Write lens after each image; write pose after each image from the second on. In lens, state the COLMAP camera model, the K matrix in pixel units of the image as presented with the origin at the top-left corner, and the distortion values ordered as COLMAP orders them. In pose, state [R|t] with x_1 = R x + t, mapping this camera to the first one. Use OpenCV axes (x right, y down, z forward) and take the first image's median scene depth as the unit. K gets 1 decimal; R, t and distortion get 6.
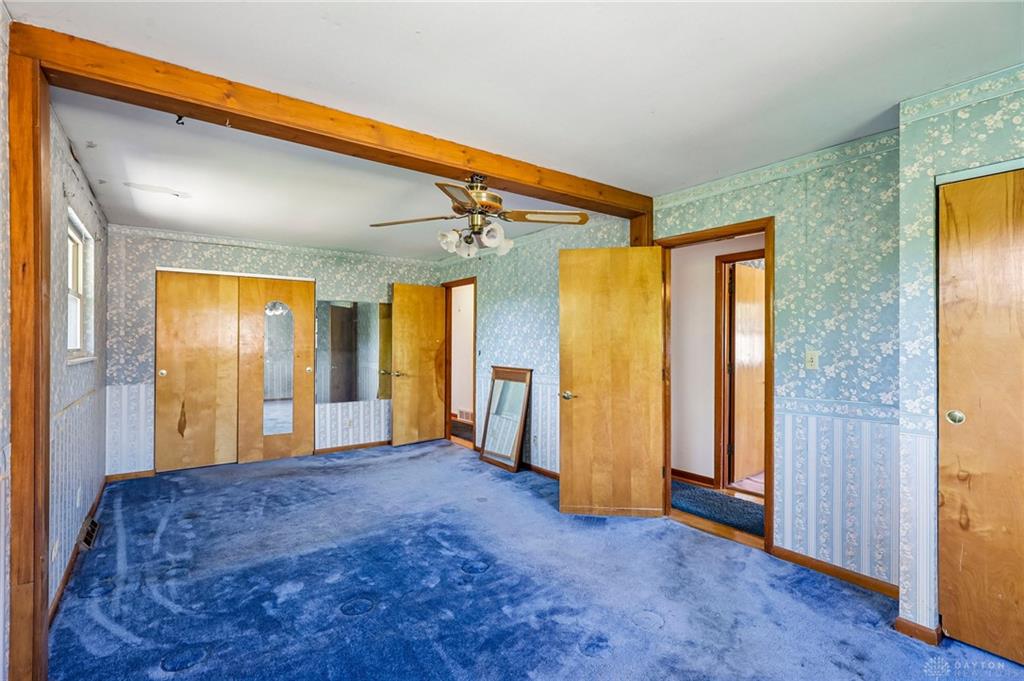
lens RADIAL K [[481.3, 0, 516.2], [0, 481.3, 343.3], [0, 0, 1]] dist [0.001820, 0.000770]
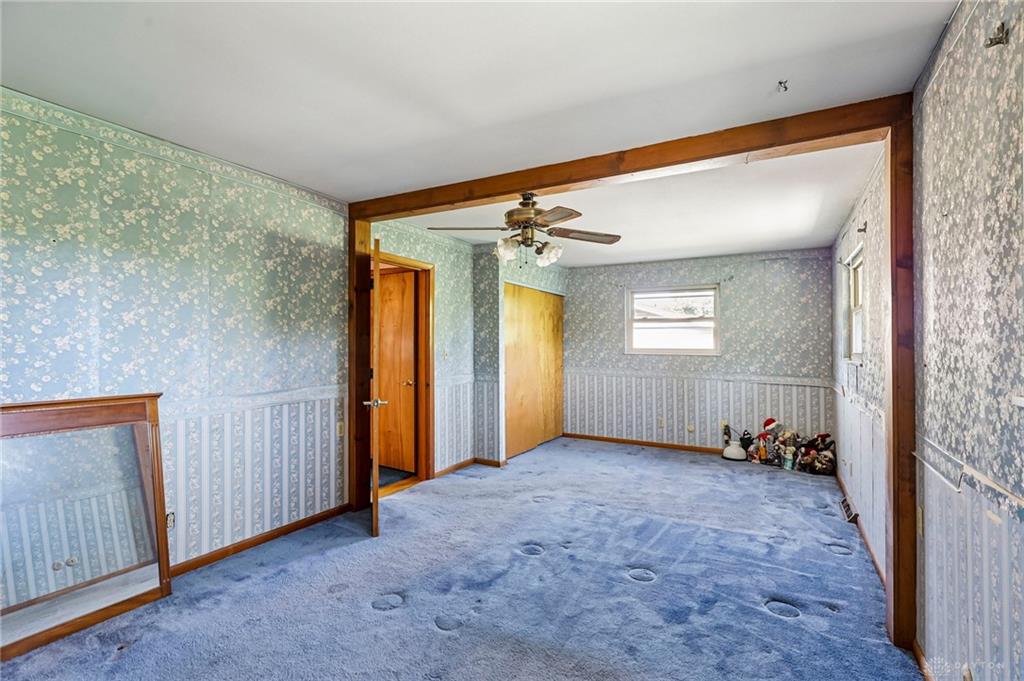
lens RADIAL K [[481.3, 0, 515.7], [0, 481.3, 338.3], [0, 0, 1]] dist [0.001820, 0.000770]
pose [[-0.397004, -0.004864, 0.917804, -0.611233], [-0.010340, 0.999946, 0.000827, -0.010973], [-0.917759, -0.009162, -0.397033, 0.838495]]
